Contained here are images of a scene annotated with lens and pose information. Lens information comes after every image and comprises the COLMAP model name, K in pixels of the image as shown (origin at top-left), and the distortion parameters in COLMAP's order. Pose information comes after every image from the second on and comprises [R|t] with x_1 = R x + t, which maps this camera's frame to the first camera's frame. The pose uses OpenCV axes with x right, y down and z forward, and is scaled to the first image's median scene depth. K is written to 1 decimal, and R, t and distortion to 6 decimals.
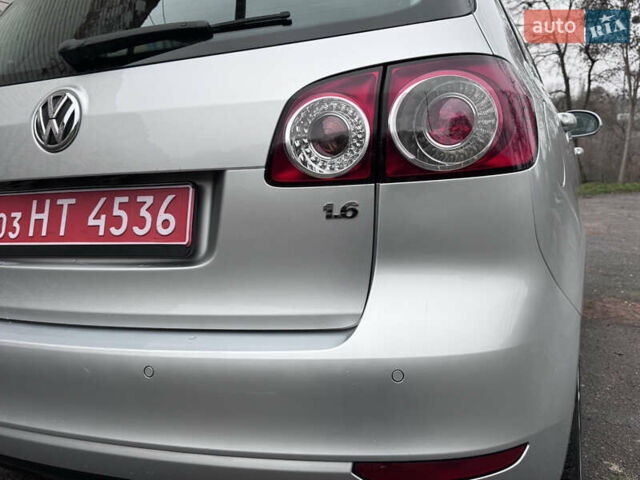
lens RADIAL K [[536.5, 0, 320.0], [0, 536.5, 240.0], [0, 0, 1]] dist [0.040265, -0.000068]
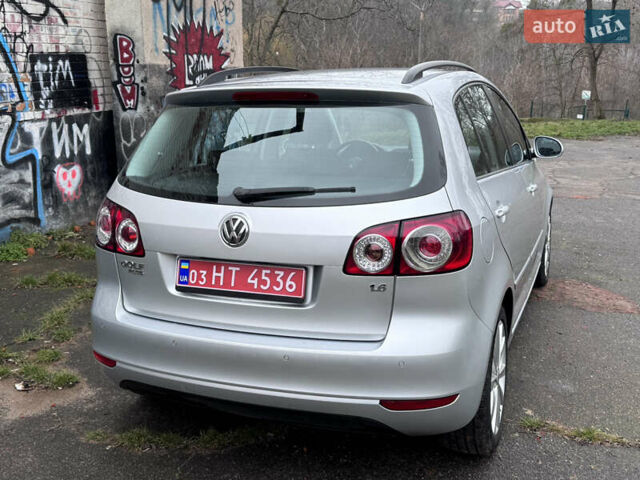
lens RADIAL K [[595.3, 0, 320.0], [0, 595.3, 240.0], [0, 0, 1]] dist [0.132440, -0.008426]
pose [[0.998828, 0.028637, 0.039012, -0.261216], [-0.032574, 0.994008, 0.104338, -0.434063], [-0.035790, -0.105486, 0.993776, -1.211862]]
